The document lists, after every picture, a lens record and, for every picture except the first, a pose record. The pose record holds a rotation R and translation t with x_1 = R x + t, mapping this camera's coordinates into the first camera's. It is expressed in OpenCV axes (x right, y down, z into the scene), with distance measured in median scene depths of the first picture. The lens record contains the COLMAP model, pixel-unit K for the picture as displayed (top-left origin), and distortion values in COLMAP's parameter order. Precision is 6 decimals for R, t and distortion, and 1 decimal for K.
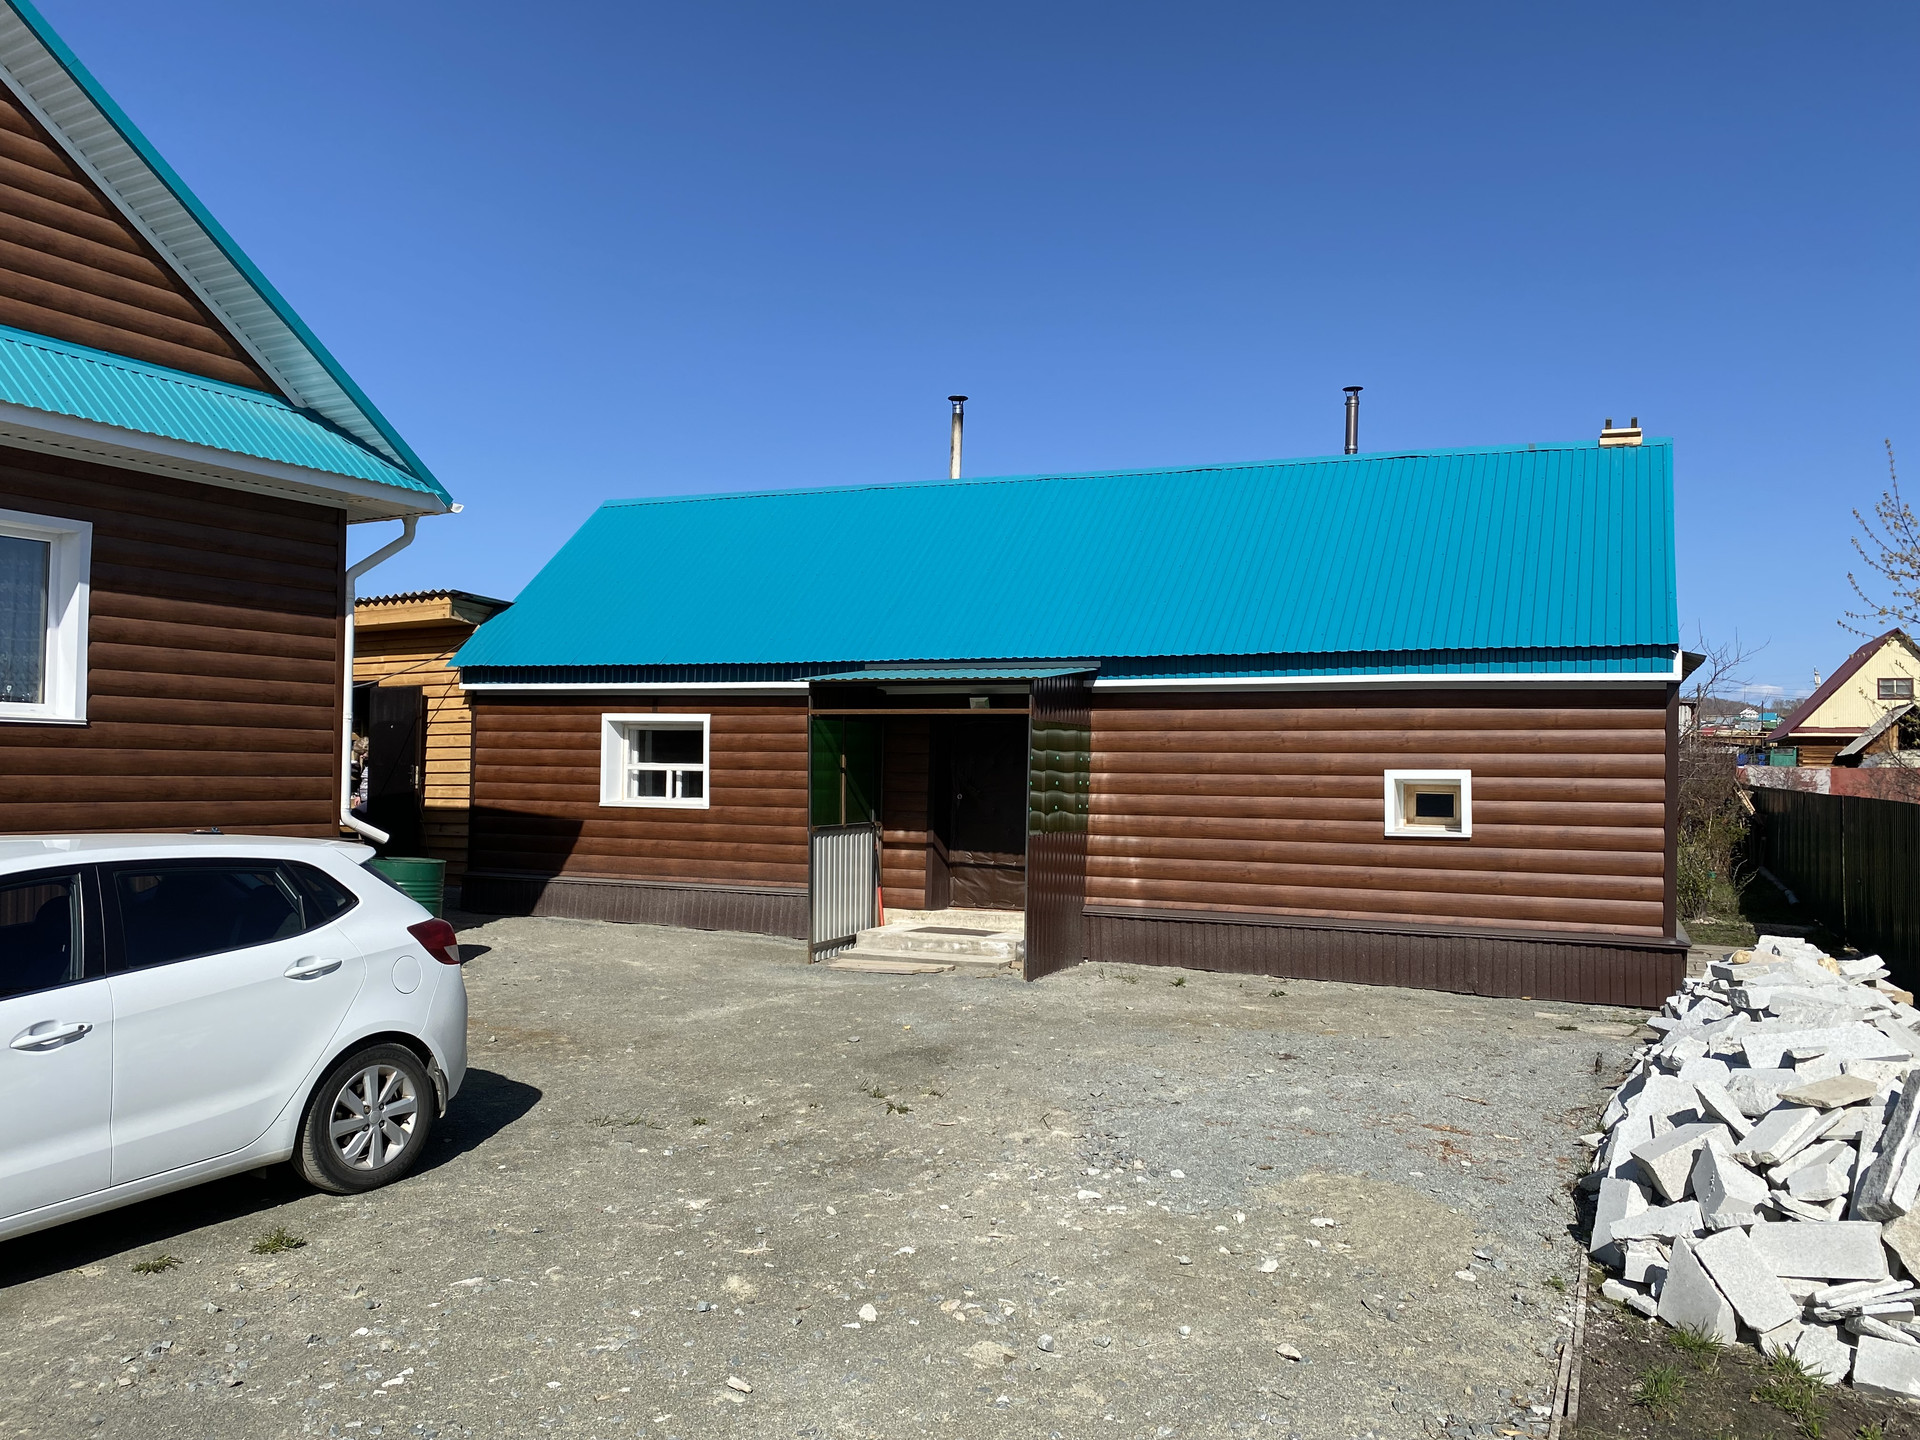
lens RADIAL K [[1431.8, 0, 962.1], [0, 1431.8, 722.6], [0, 0, 1]] dist [0.007750, -0.022414]
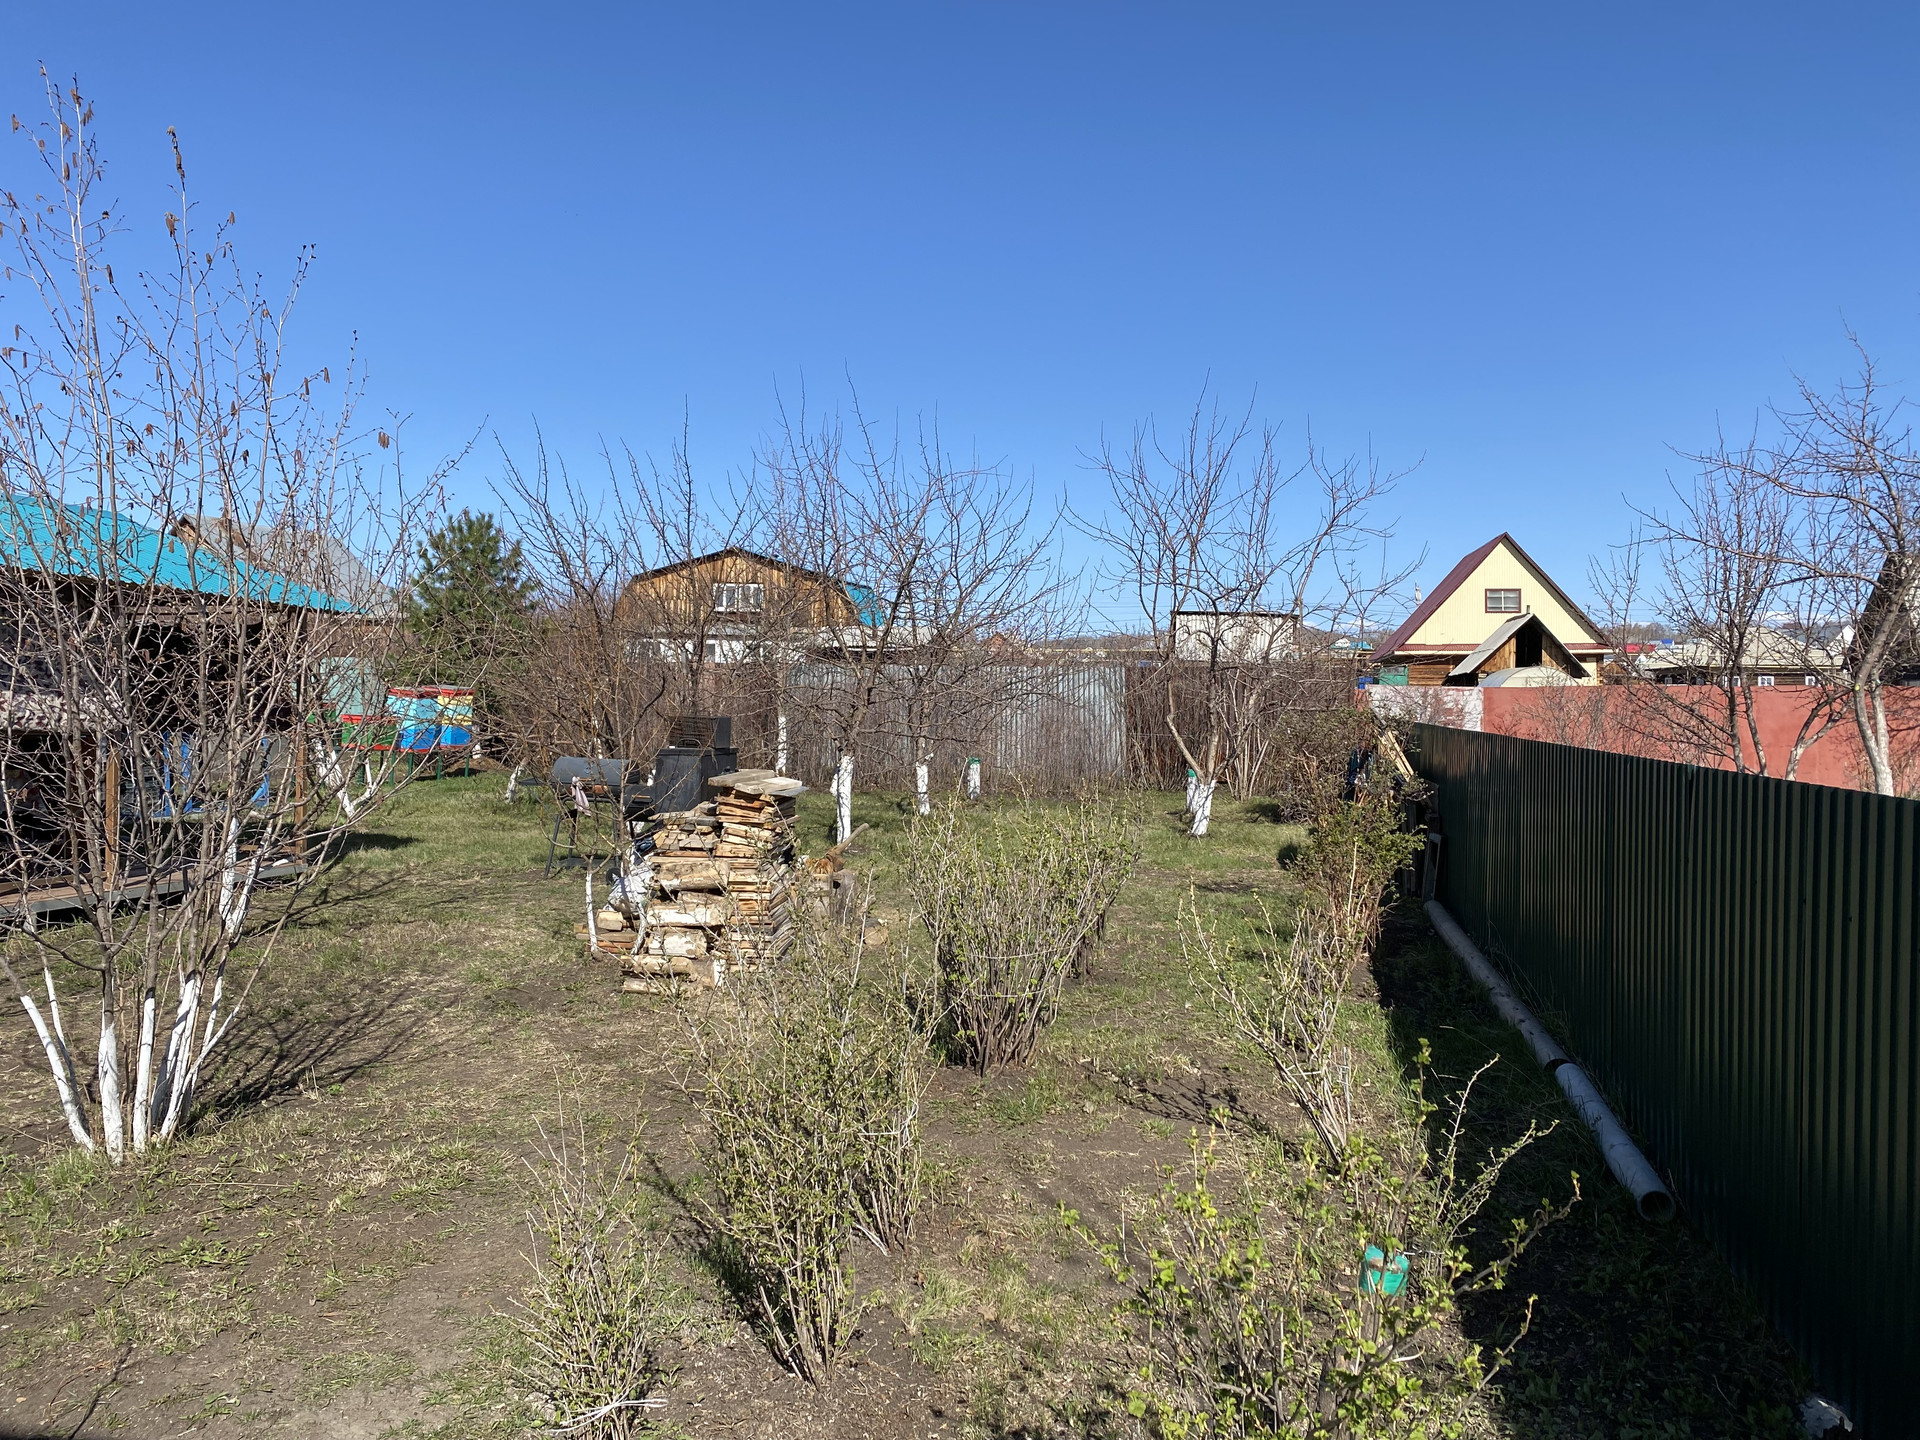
lens RADIAL K [[1431.8, 0, 954.7], [0, 1431.8, 714.1], [0, 0, 1]] dist [0.007750, -0.022414]
pose [[0.971445, -0.017539, 0.236617, 0.116465], [0.008079, 0.999131, 0.040893, 0.008410], [-0.237128, -0.037814, 0.970742, 0.228045]]
